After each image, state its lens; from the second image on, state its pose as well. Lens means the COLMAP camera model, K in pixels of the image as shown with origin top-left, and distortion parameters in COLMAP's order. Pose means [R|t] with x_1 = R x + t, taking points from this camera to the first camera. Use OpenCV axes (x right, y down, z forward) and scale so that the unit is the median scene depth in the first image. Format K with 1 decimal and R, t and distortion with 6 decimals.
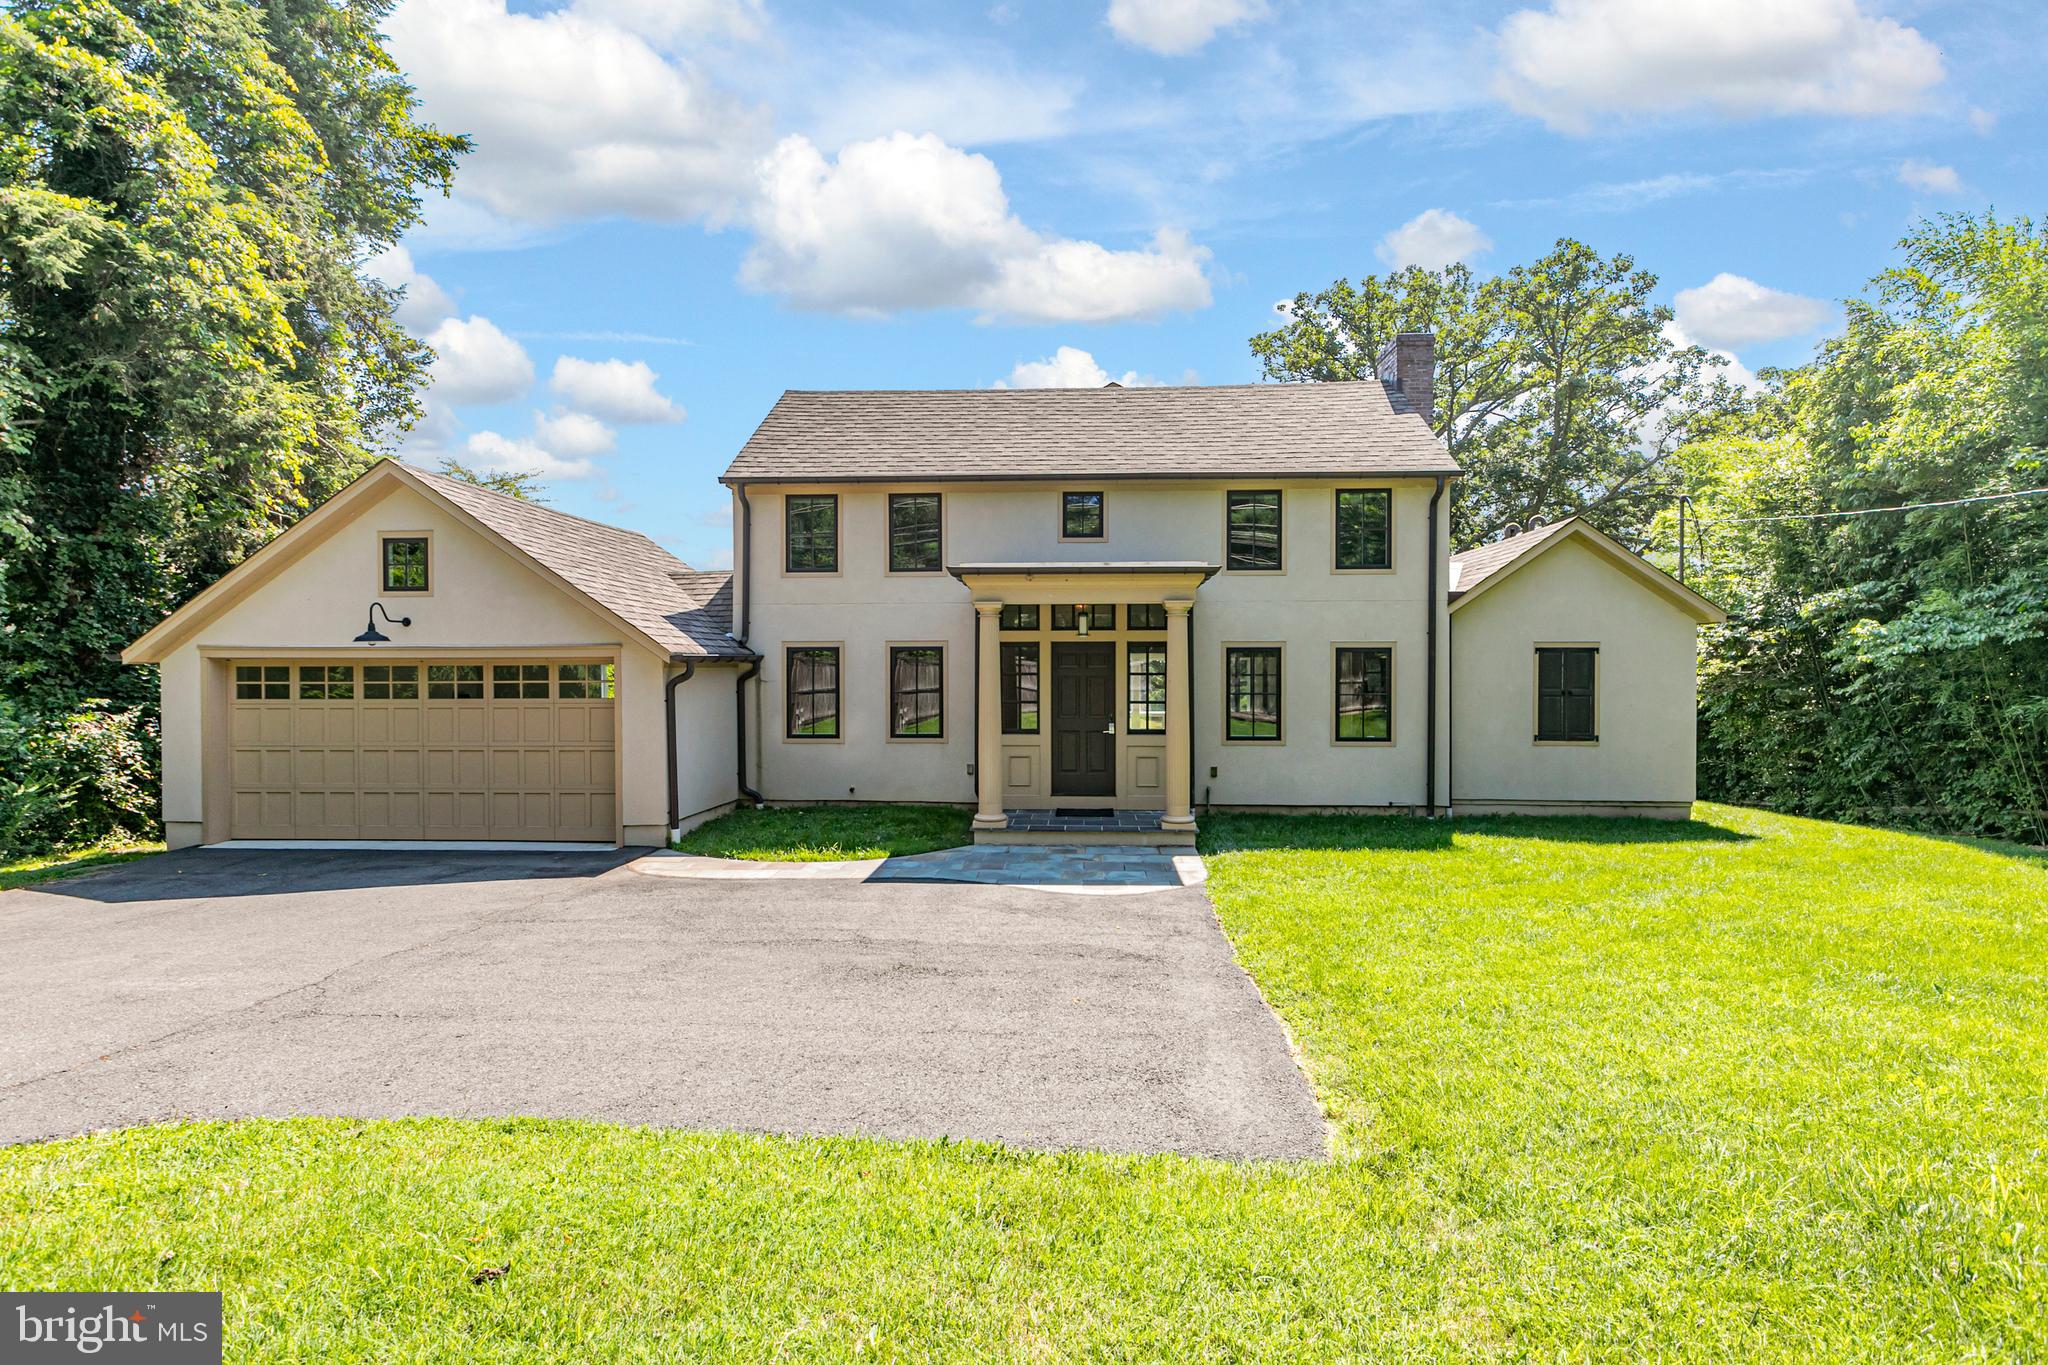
lens RADIAL K [[1195.6, 0, 1024.0], [0, 1195.6, 682.5], [0, 0, 1]] dist [-0.001560, -0.001302]
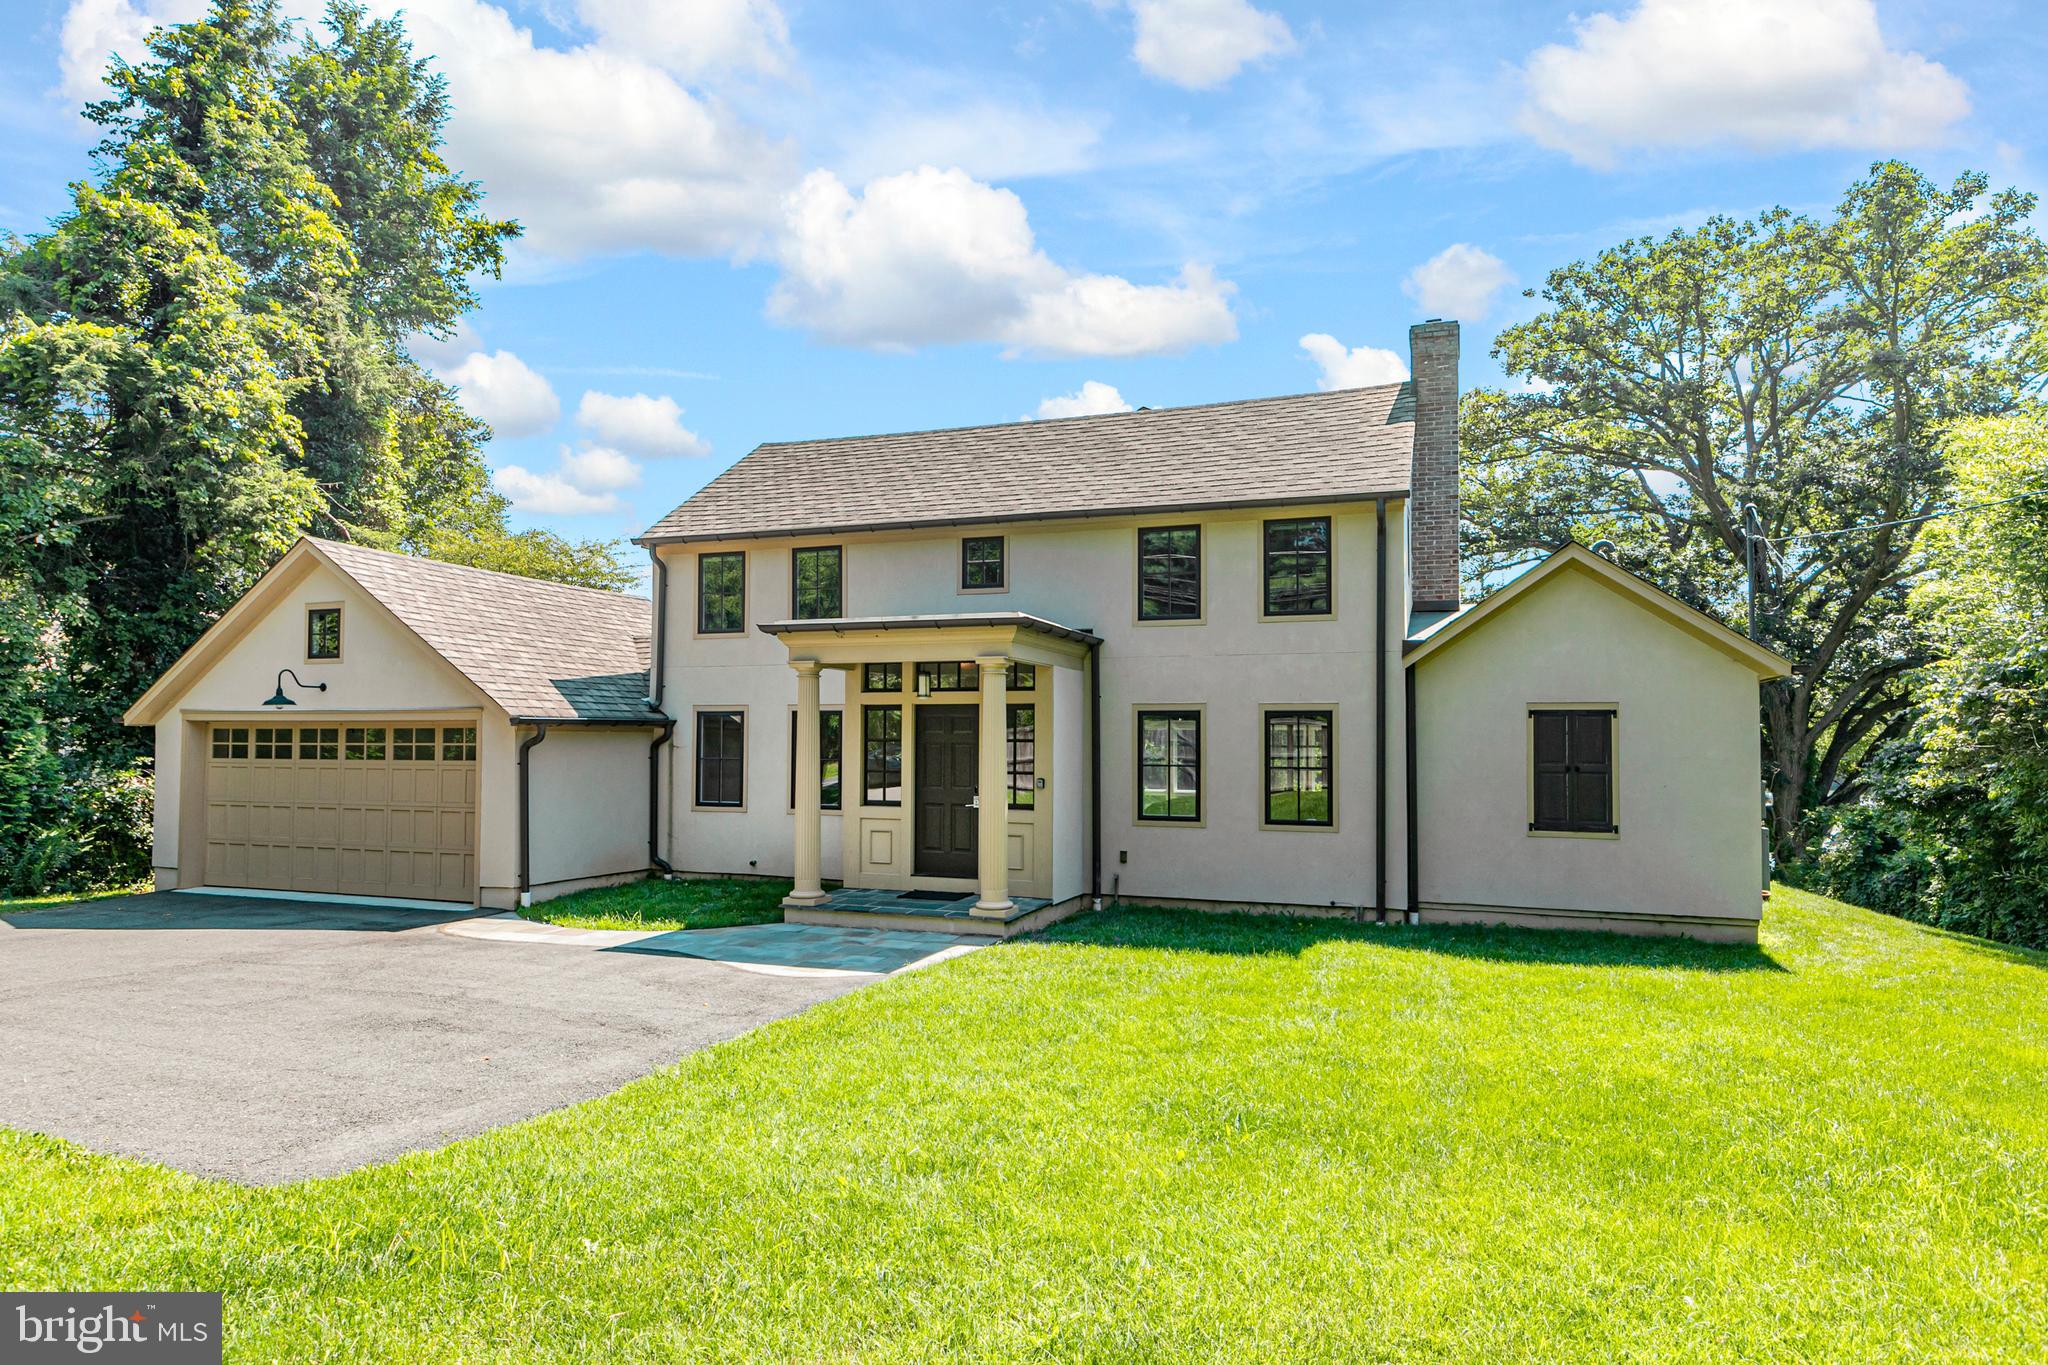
lens RADIAL K [[1430.1, 0, 1024.0], [0, 1430.1, 682.5], [0, 0, 1]] dist [-0.003146, -0.001450]
pose [[0.938679, -0.008716, -0.344683, 0.448717], [-0.010737, 0.998457, -0.054488, 0.007169], [0.344626, 0.054847, 0.937136, 0.014188]]
